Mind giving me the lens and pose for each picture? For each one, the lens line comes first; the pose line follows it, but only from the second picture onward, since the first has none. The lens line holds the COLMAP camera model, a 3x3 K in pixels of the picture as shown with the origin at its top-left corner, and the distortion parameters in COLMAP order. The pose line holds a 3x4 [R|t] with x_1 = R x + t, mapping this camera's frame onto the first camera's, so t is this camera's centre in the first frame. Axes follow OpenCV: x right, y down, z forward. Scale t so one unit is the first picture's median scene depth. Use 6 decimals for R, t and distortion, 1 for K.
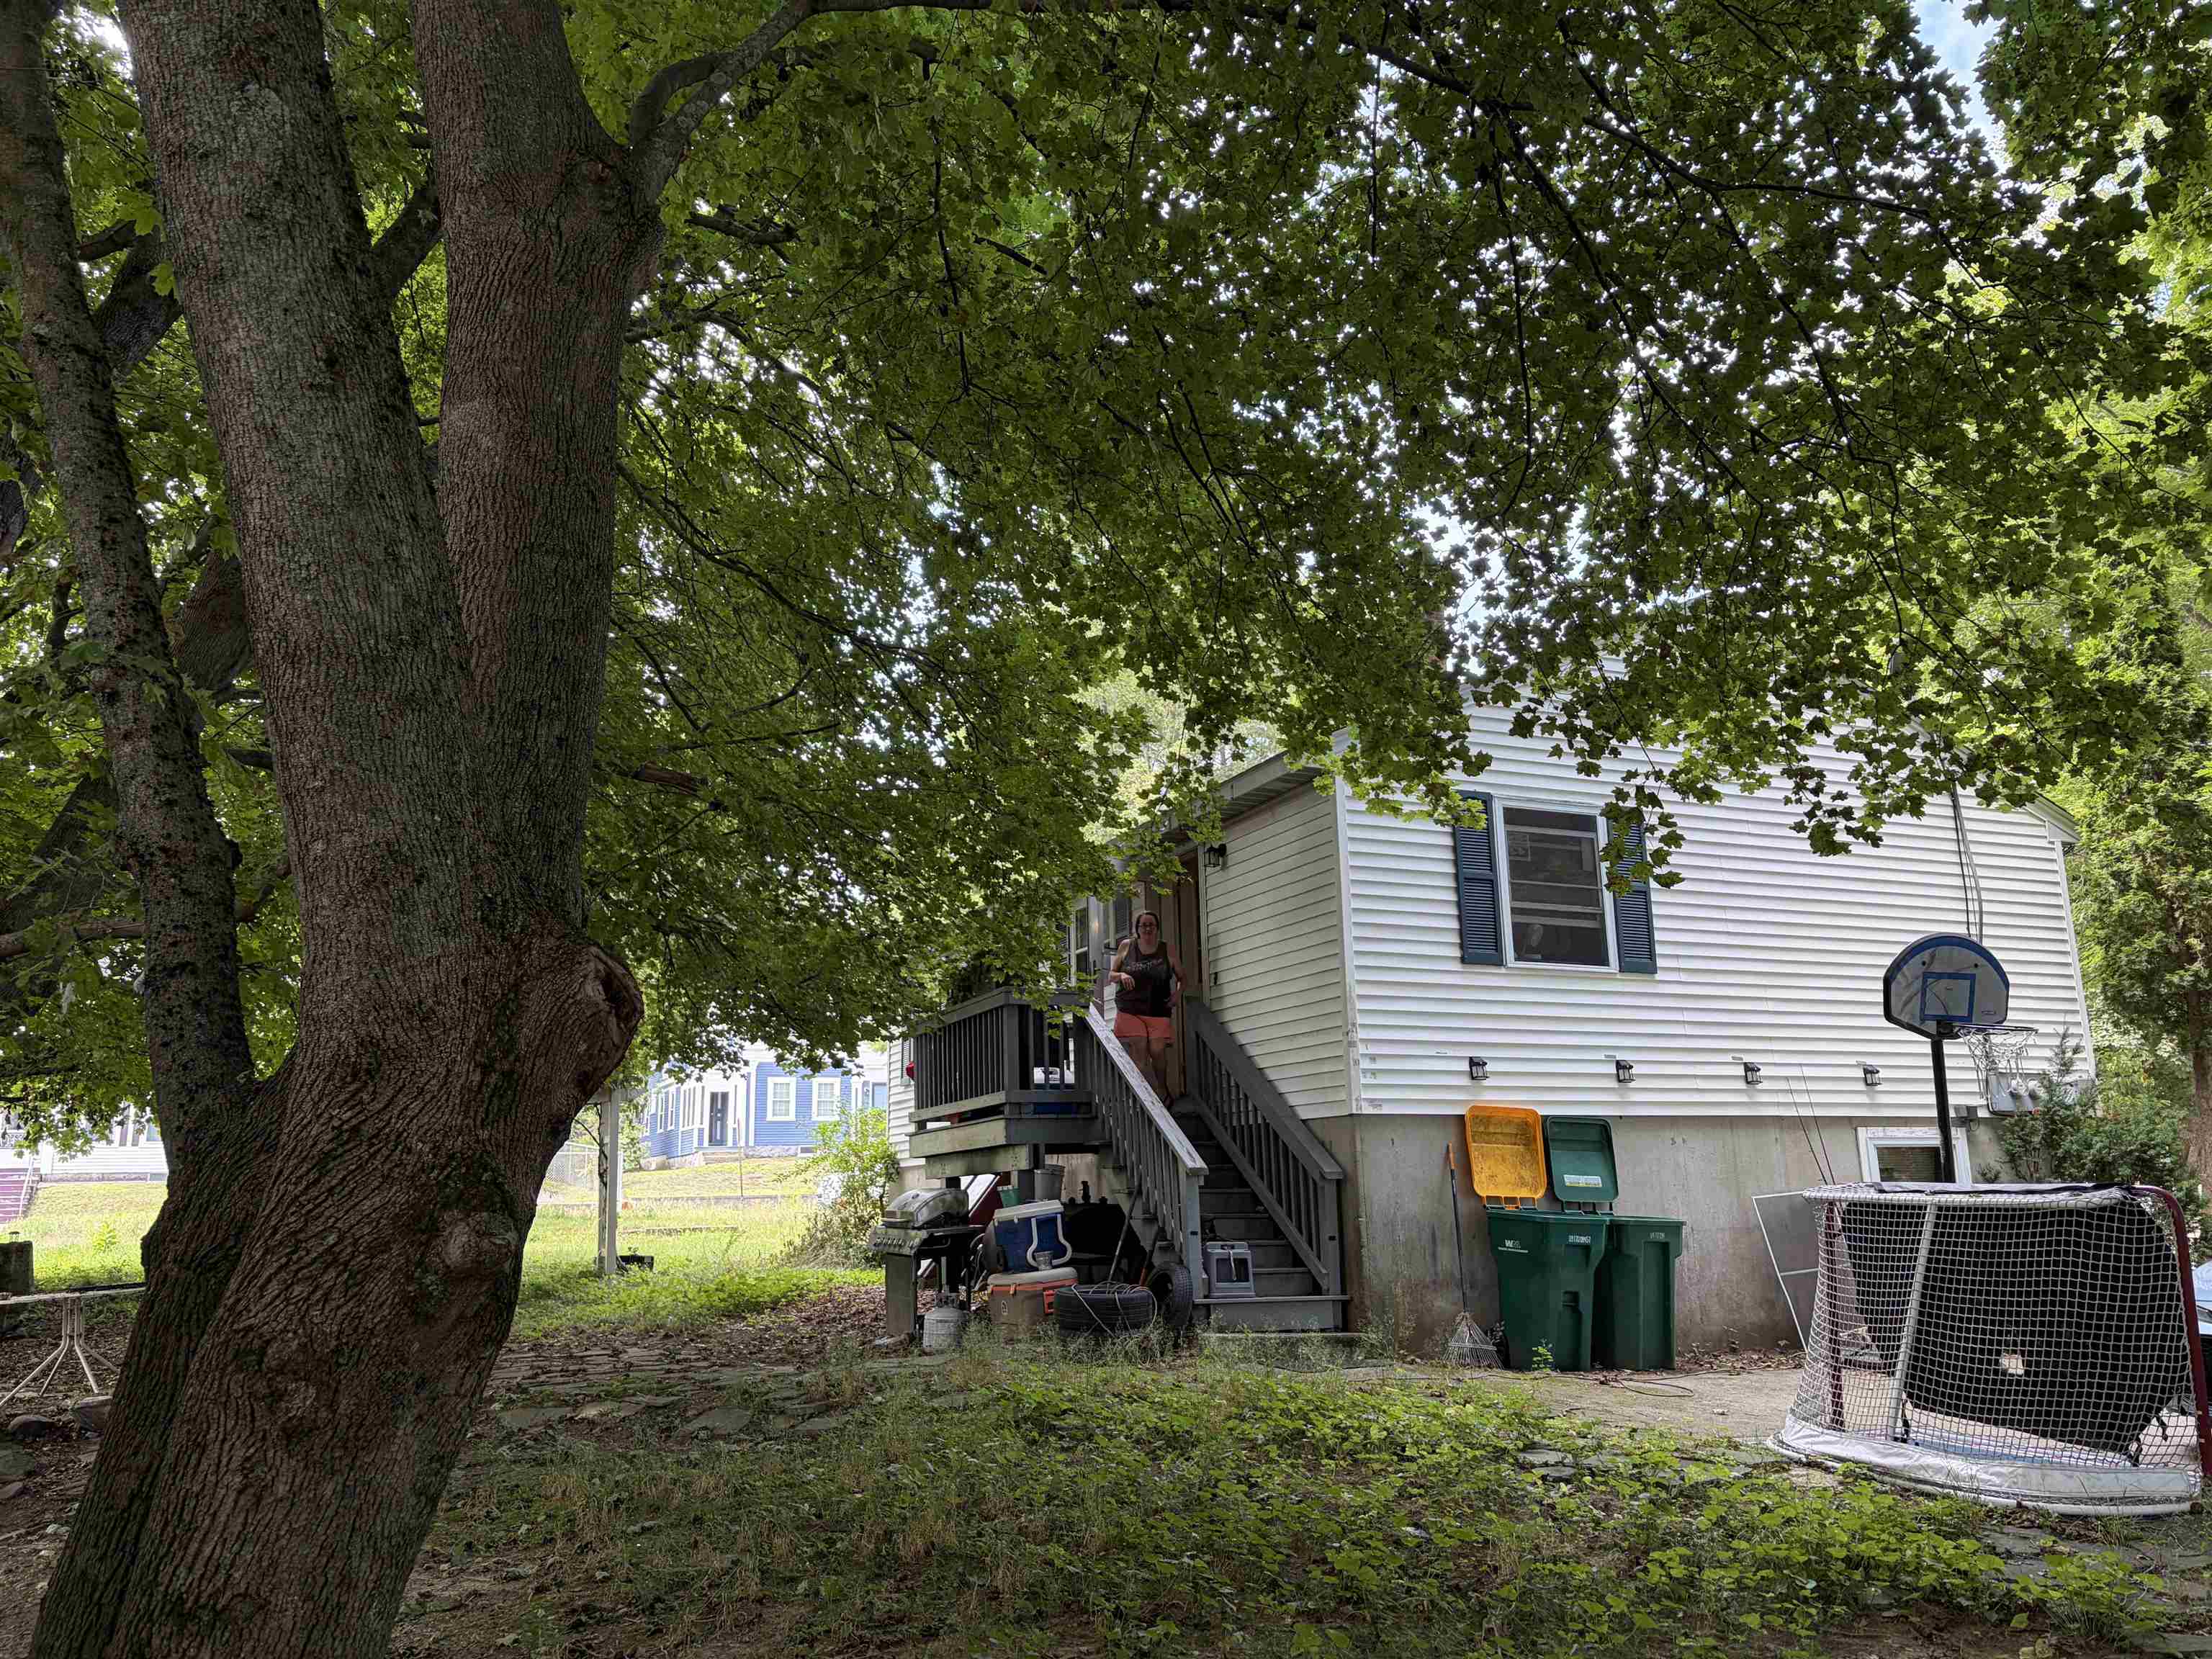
lens RADIAL K [[1645.8, 0, 1106.0], [0, 1645.8, 829.5], [0, 0, 1]] dist [-0.025859, 0.000944]
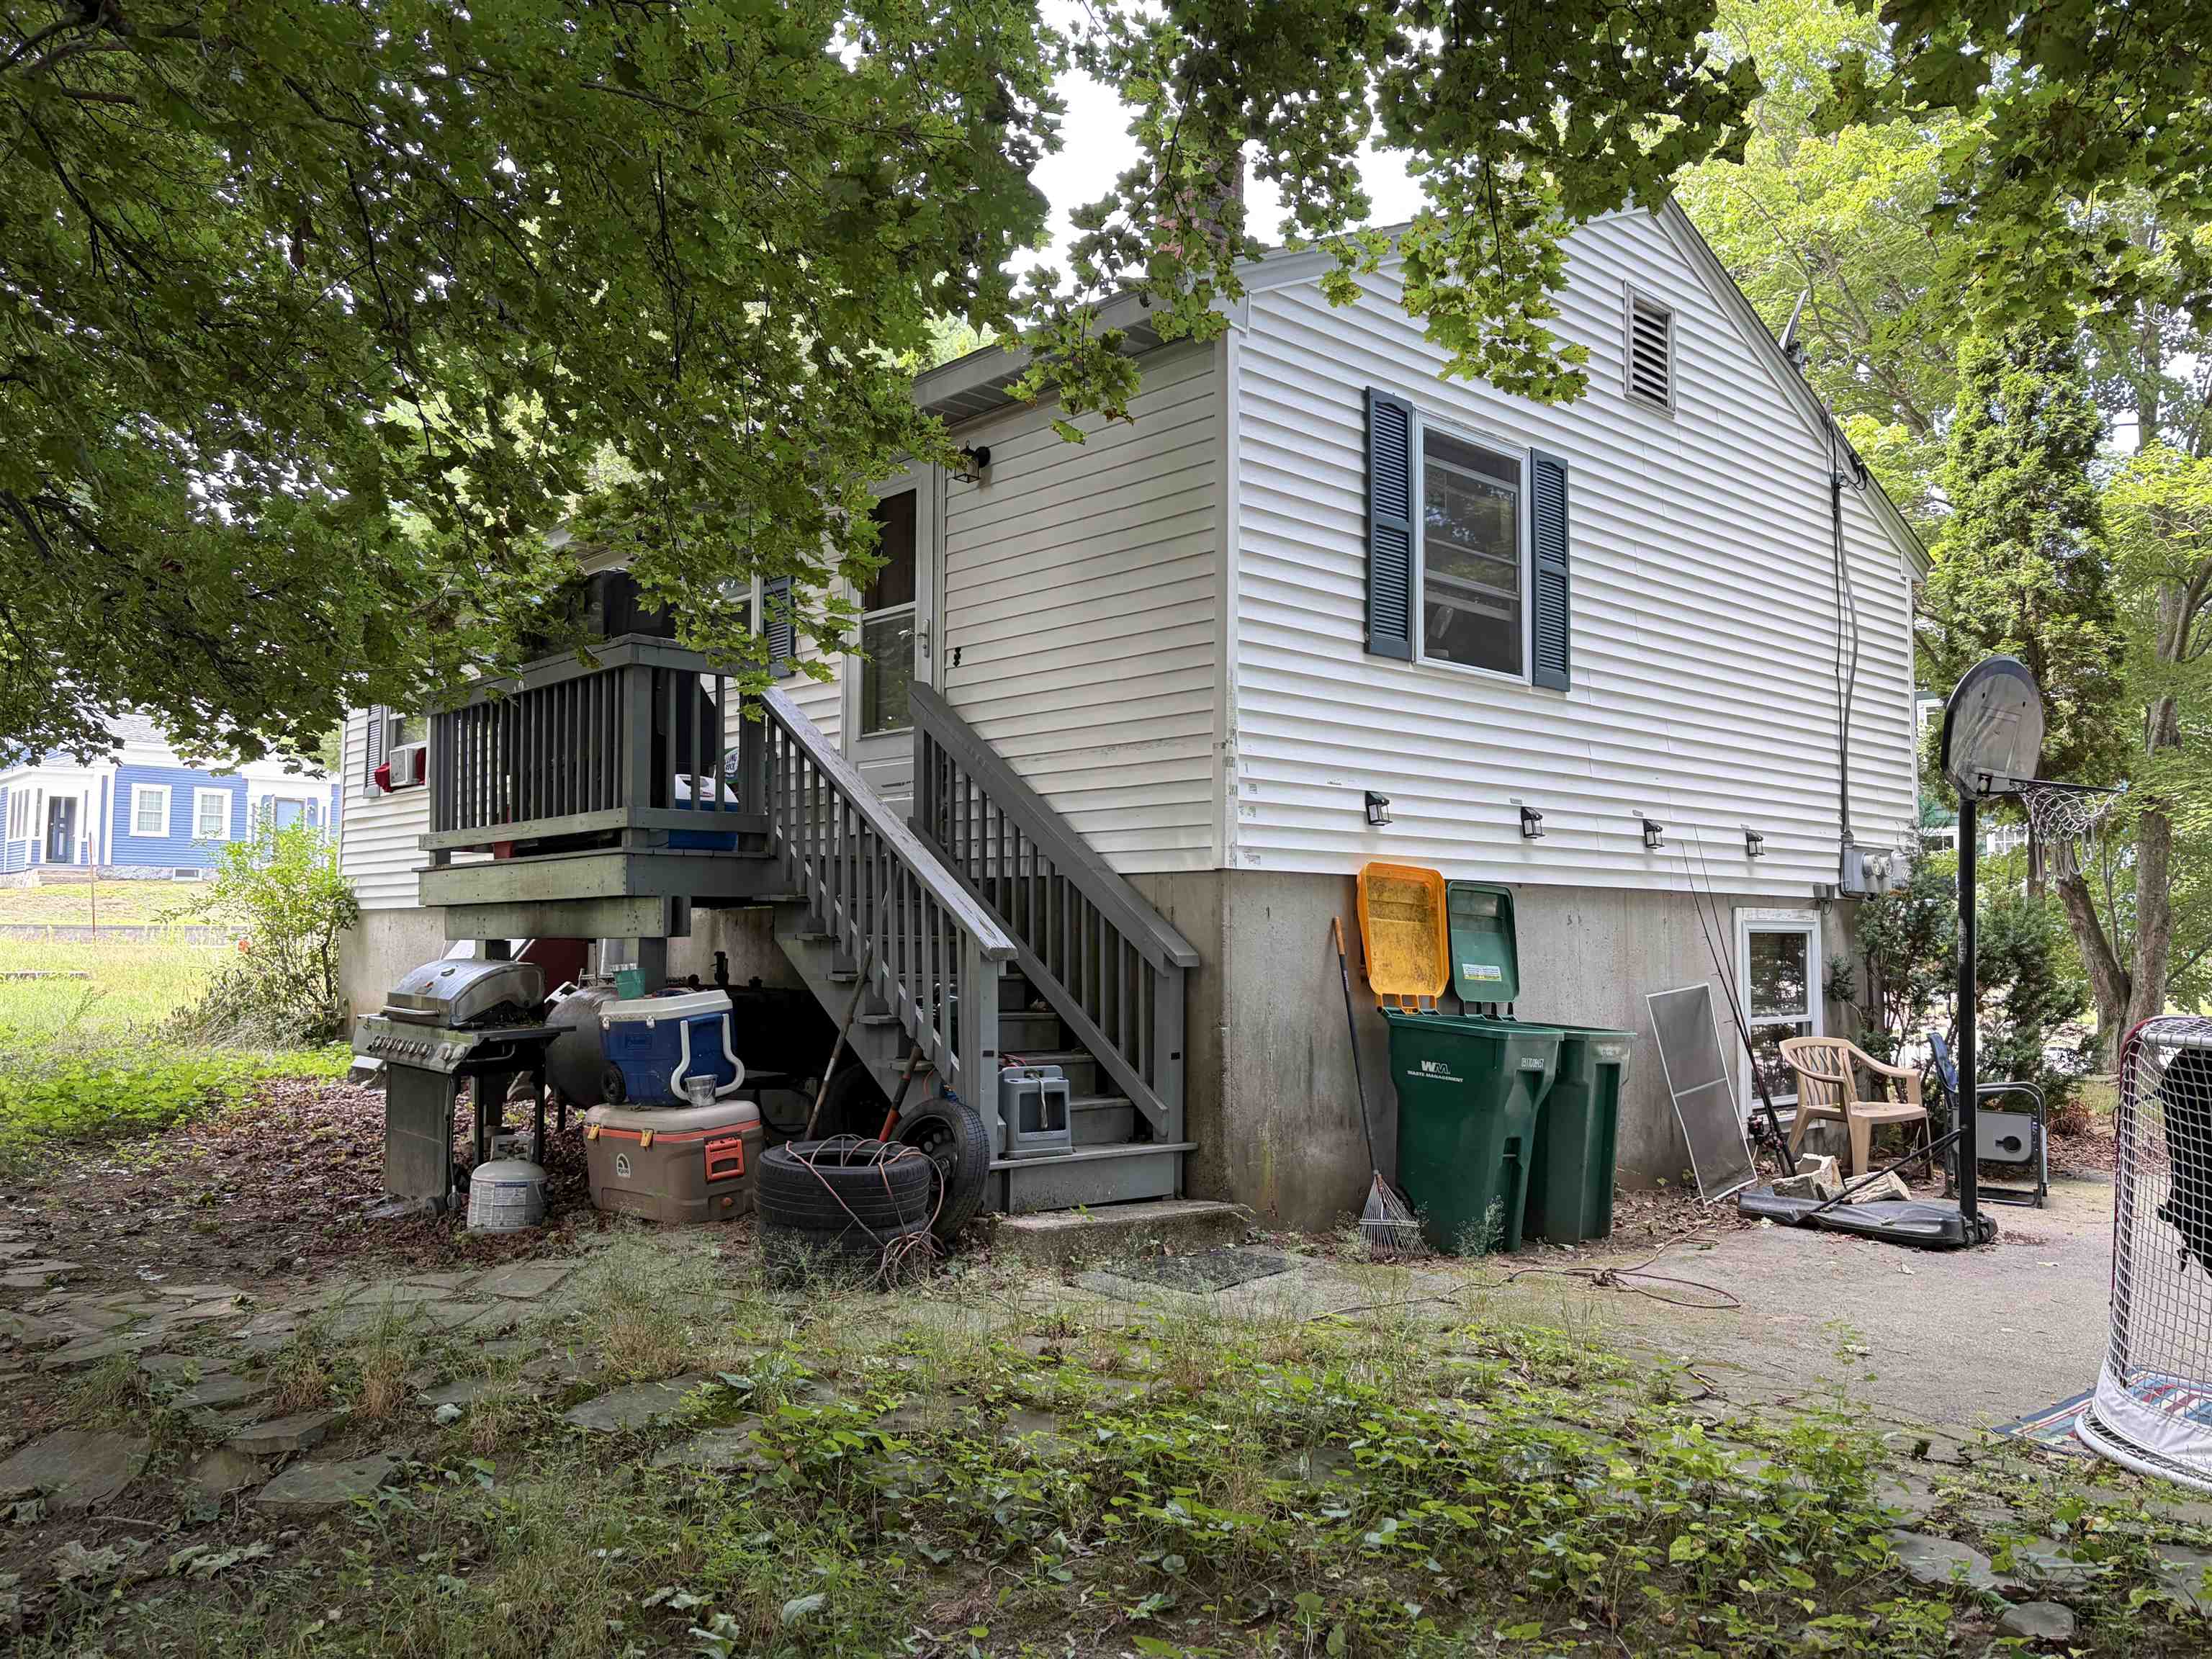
lens RADIAL K [[1612.4, 0, 1106.0], [0, 1612.4, 829.5], [0, 0, 1]] dist [0.066542, -0.072985]
pose [[0.941828, 0.042955, 0.333339, -0.096872], [-0.094496, 0.985635, 0.139980, 0.068684], [-0.322538, -0.163337, 0.932357, 0.399016]]
